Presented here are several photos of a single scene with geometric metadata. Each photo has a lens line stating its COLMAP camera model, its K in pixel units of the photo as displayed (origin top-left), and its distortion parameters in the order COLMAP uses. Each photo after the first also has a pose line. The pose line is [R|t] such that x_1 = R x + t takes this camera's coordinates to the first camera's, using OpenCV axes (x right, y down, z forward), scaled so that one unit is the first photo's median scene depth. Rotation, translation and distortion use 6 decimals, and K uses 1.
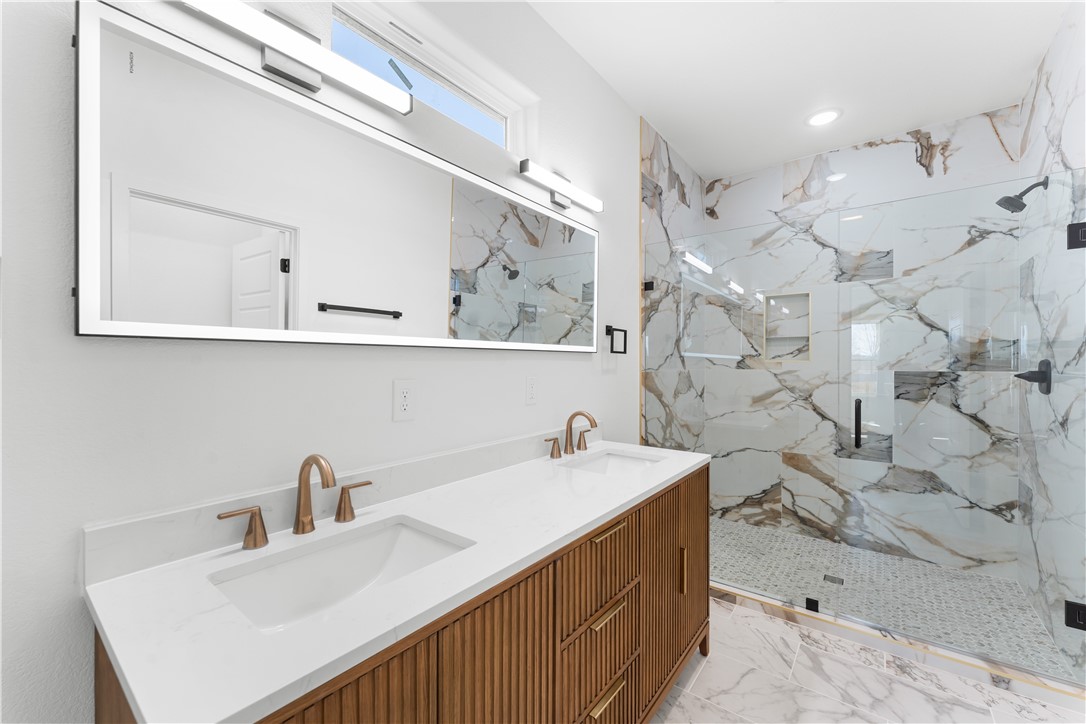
lens RADIAL K [[436.6, 0, 539.8], [0, 436.6, 362.3], [0, 0, 1]] dist [0.001298, 0.000094]
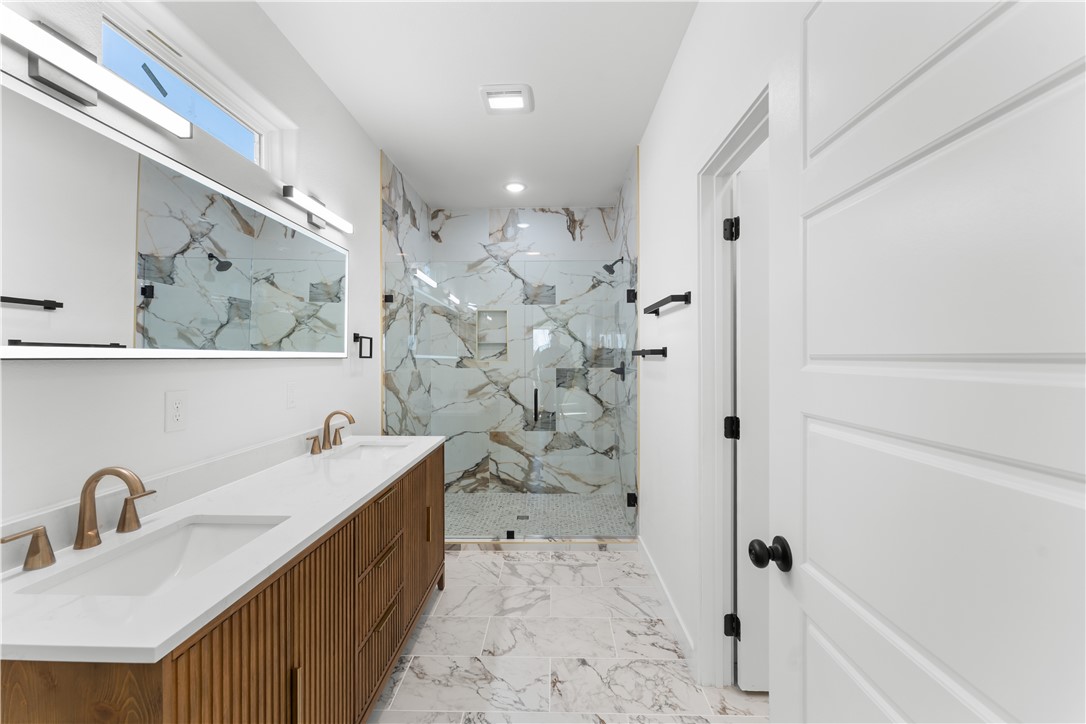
lens RADIAL K [[436.6, 0, 539.8], [0, 436.6, 362.3], [0, 0, 1]] dist [0.001298, 0.000094]
pose [[0.806571, -0.009882, 0.591055, -0.108890], [0.004395, 0.999933, 0.010721, -0.016732], [-0.591121, -0.006049, 0.806560, -0.161542]]
